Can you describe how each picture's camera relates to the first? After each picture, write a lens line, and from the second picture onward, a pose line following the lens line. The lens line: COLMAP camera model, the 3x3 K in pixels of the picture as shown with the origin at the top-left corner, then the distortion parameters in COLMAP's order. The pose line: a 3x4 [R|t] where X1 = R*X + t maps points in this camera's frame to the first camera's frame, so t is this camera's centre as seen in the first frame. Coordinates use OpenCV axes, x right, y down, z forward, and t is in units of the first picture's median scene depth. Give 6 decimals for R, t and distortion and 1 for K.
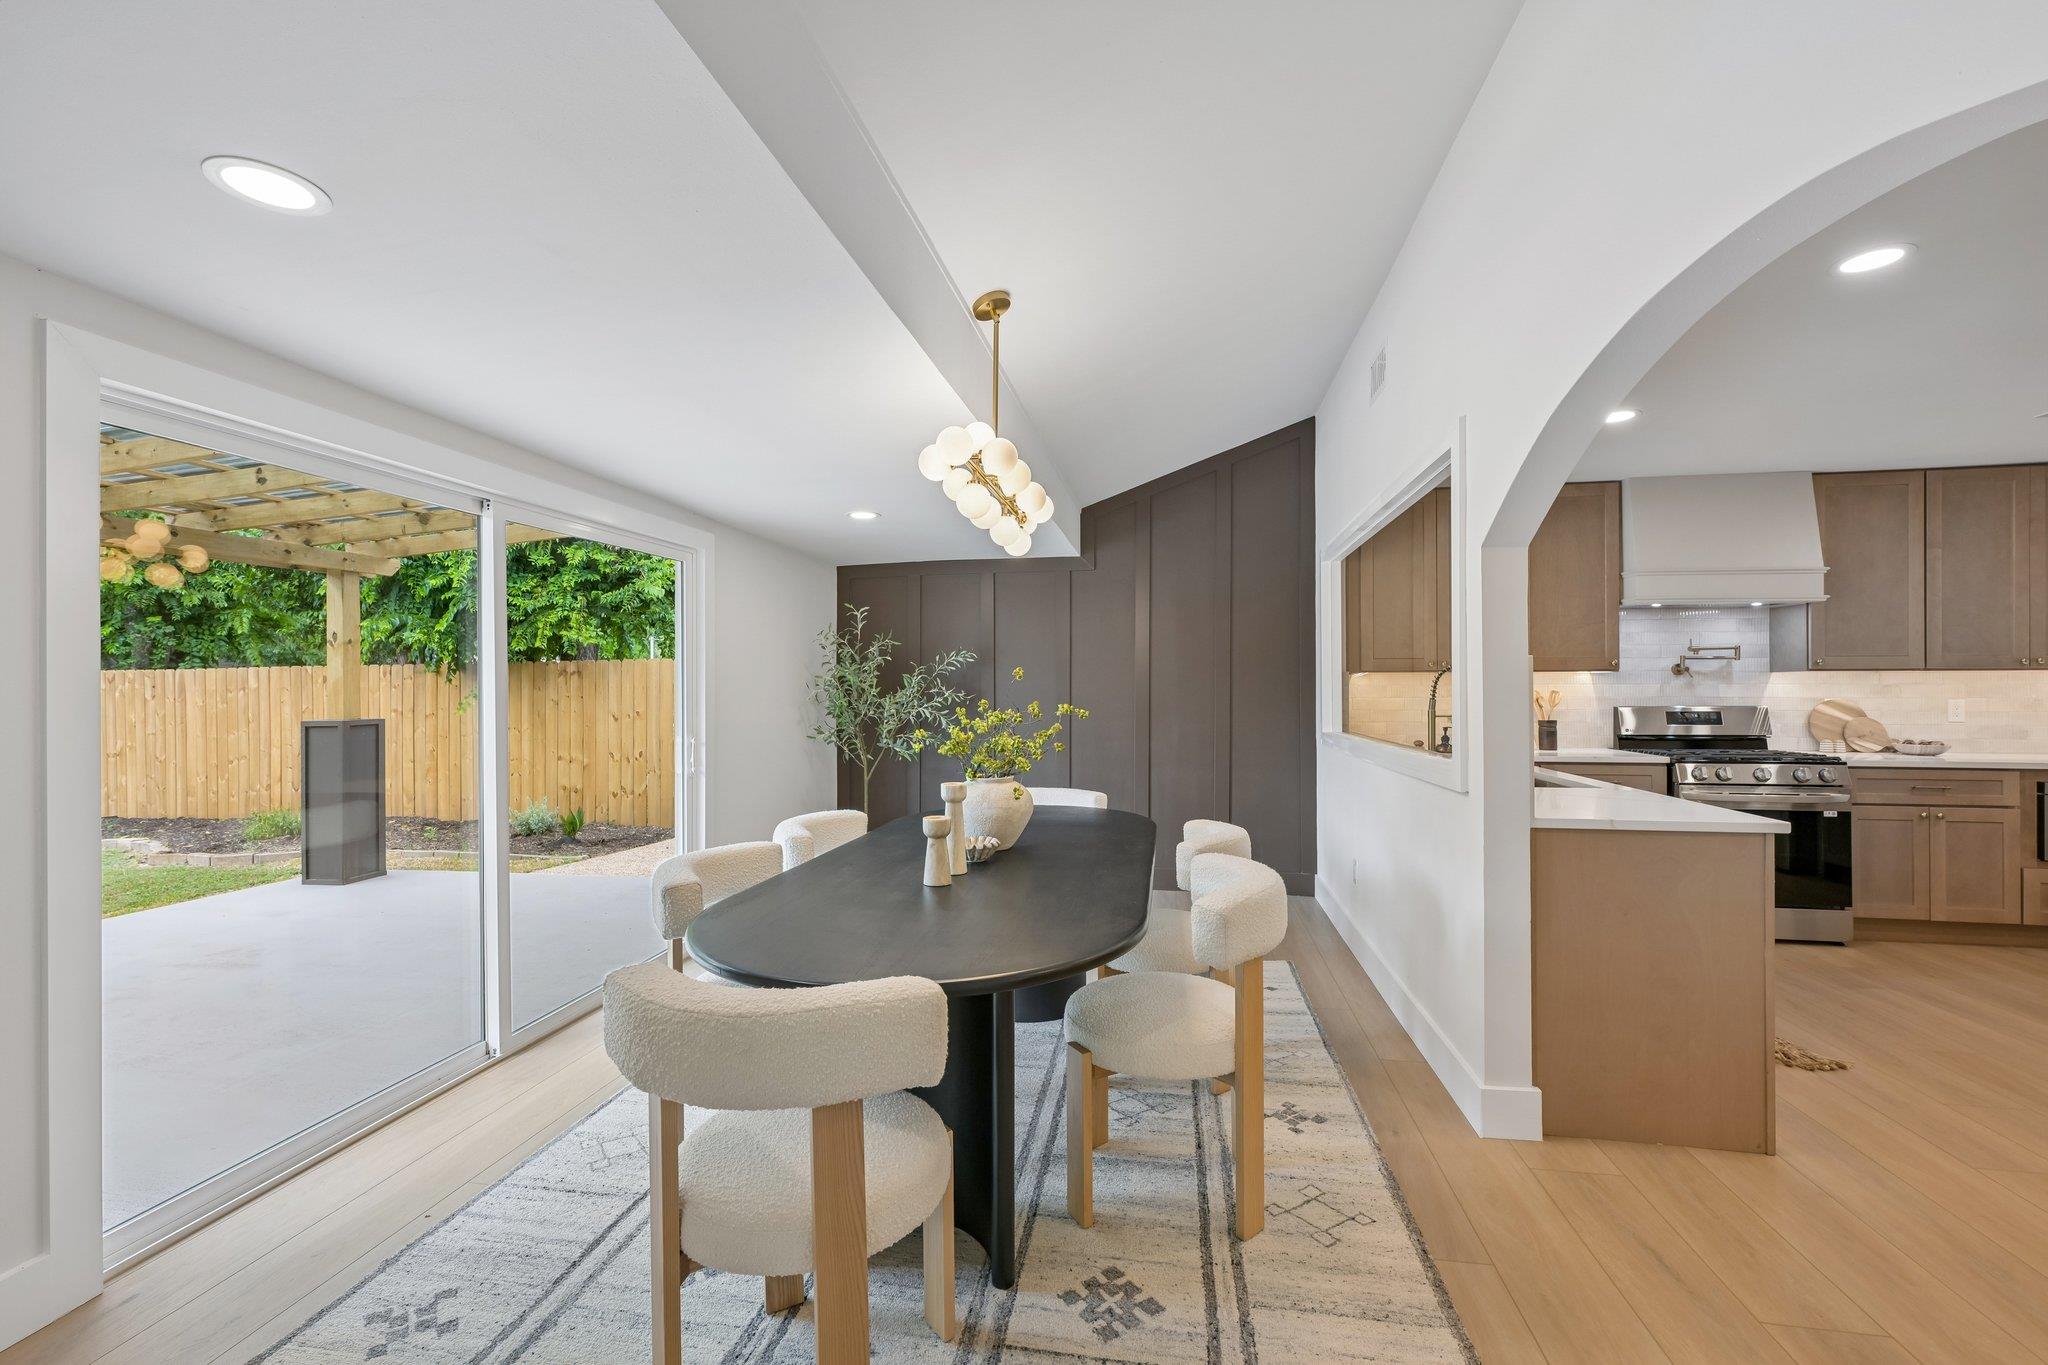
lens RADIAL K [[844.5, 0, 1025.5], [0, 844.5, 682.2], [0, 0, 1]] dist [0.000615, 0.000469]
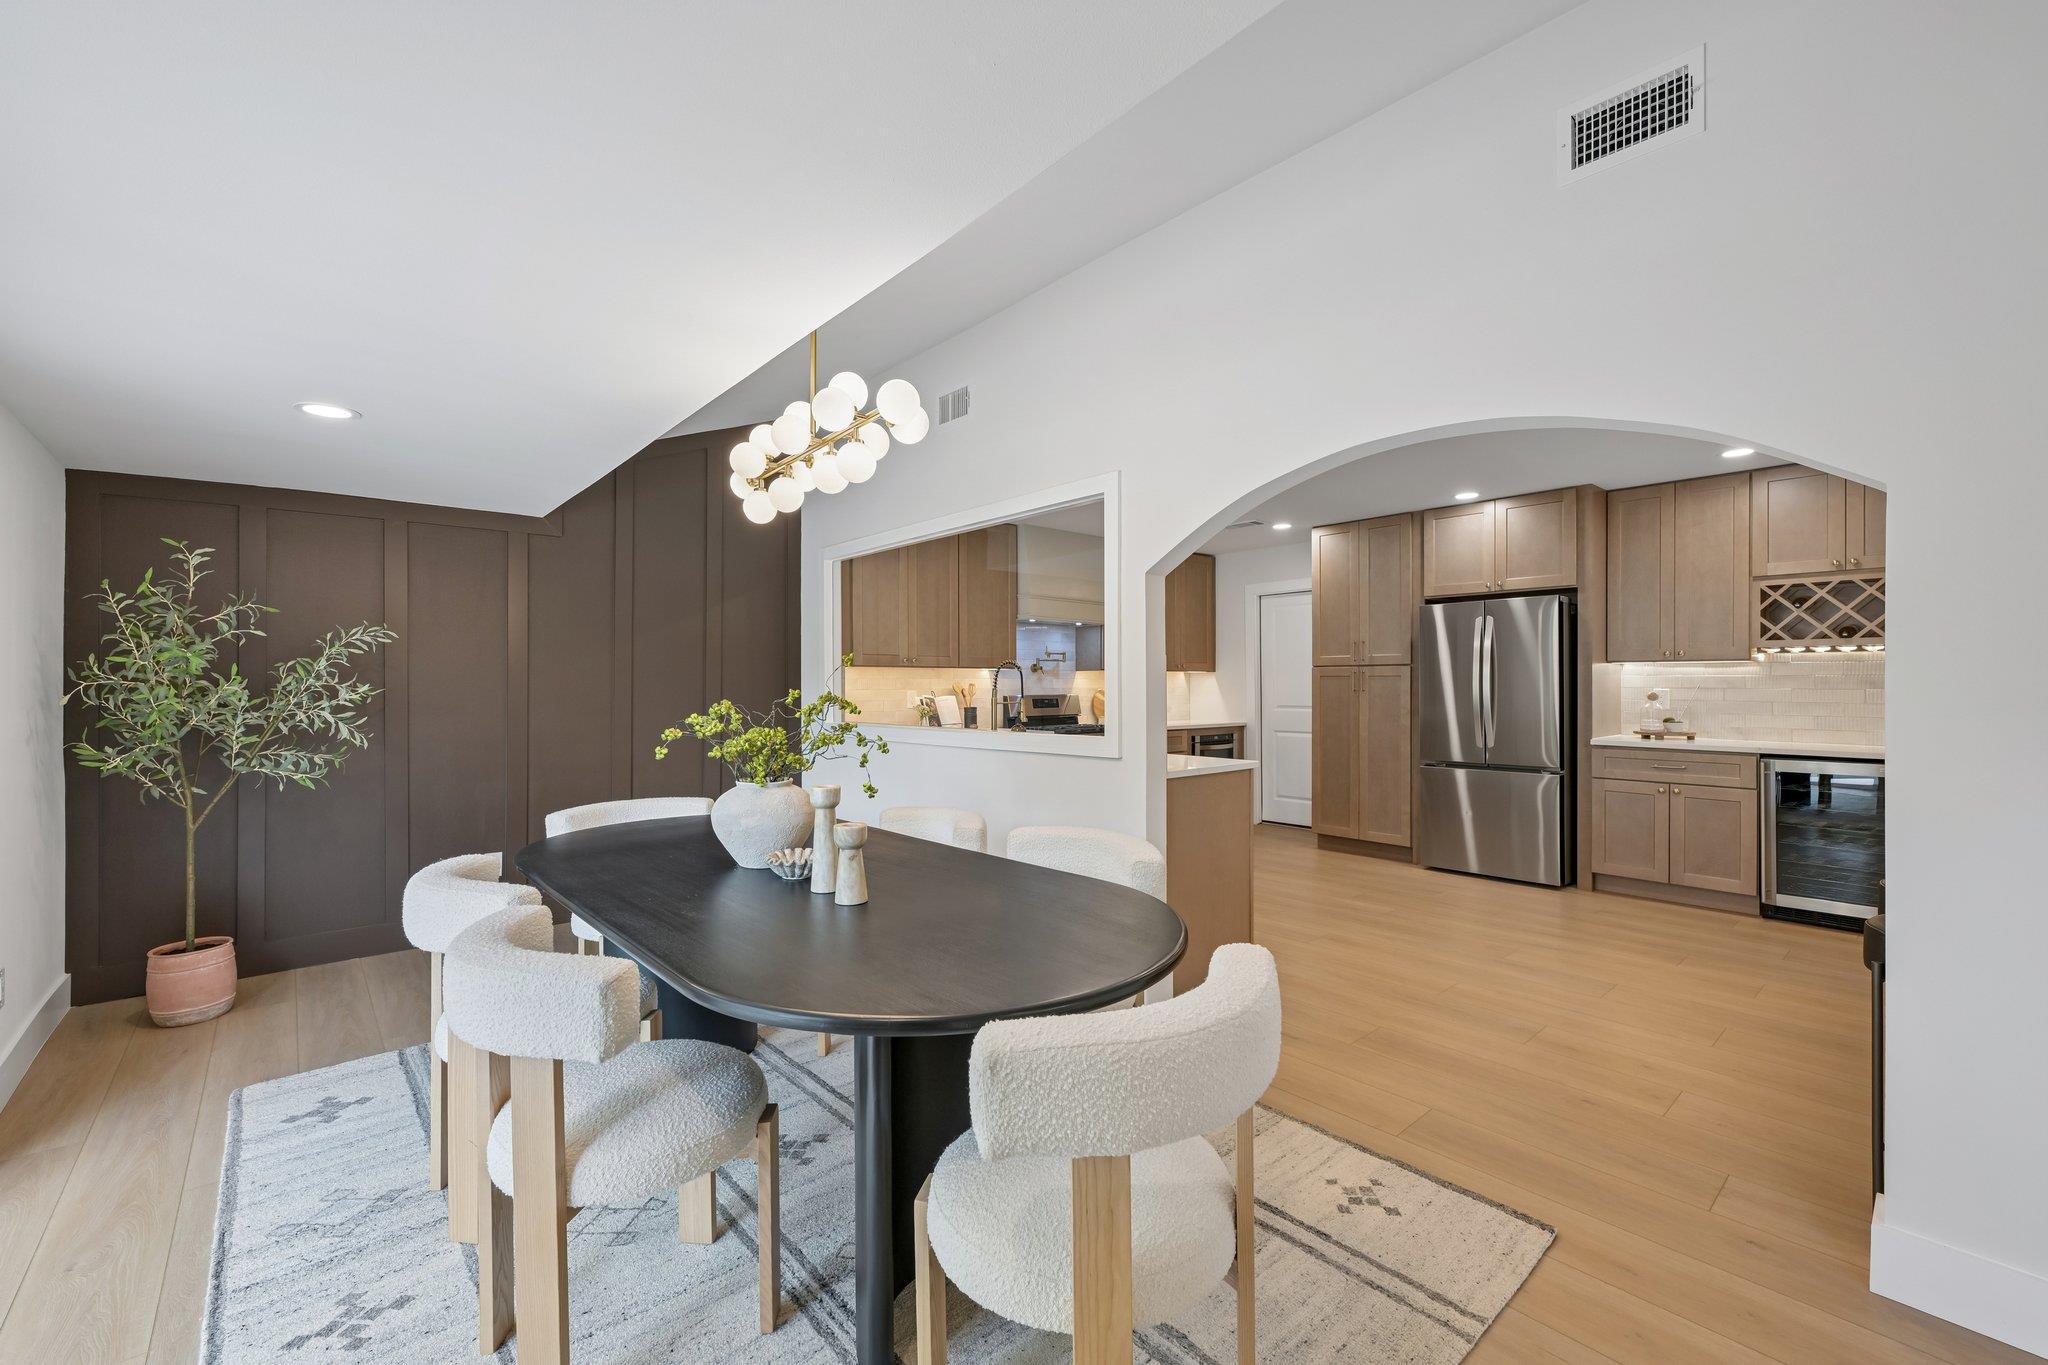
lens RADIAL K [[844.5, 0, 1028.5], [0, 844.5, 685.2], [0, 0, 1]] dist [0.000615, 0.000469]
pose [[0.626390, -0.001116, 0.779509, -0.324895], [-0.004319, 0.999979, 0.004902, 0.006175], [-0.779498, -0.006437, 0.626372, 0.159087]]
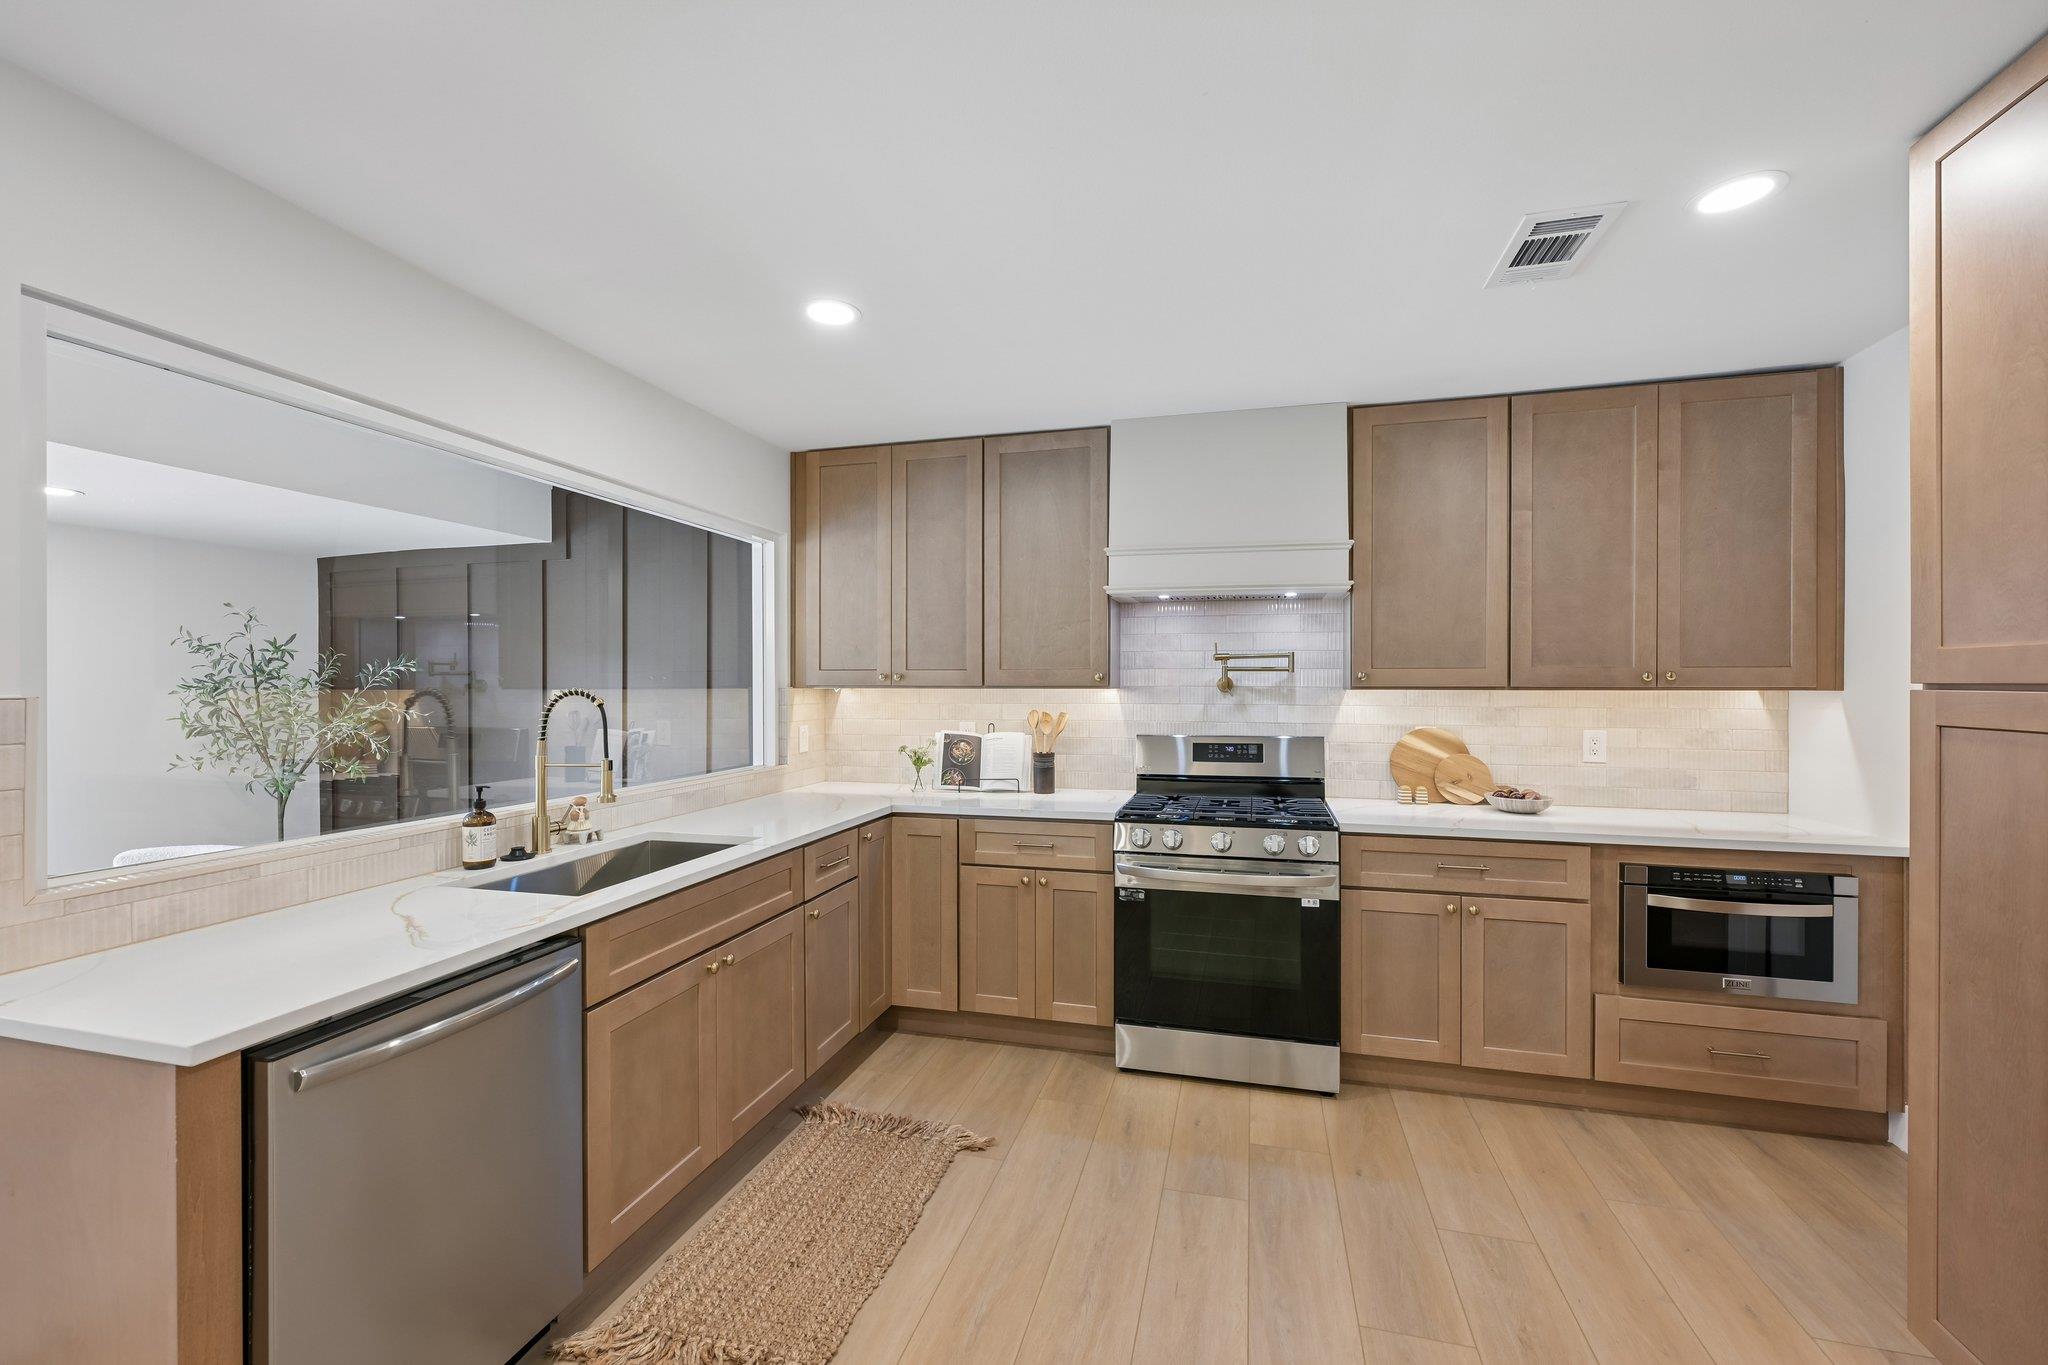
lens RADIAL K [[844.5, 0, 1022.8], [0, 844.5, 682.5], [0, 0, 1]] dist [0.000615, 0.000469]
pose [[0.996139, 0.001414, -0.087775, 0.709494], [-0.000938, 0.999985, 0.005458, -0.022282], [0.087781, -0.005355, 0.996125, 0.276972]]
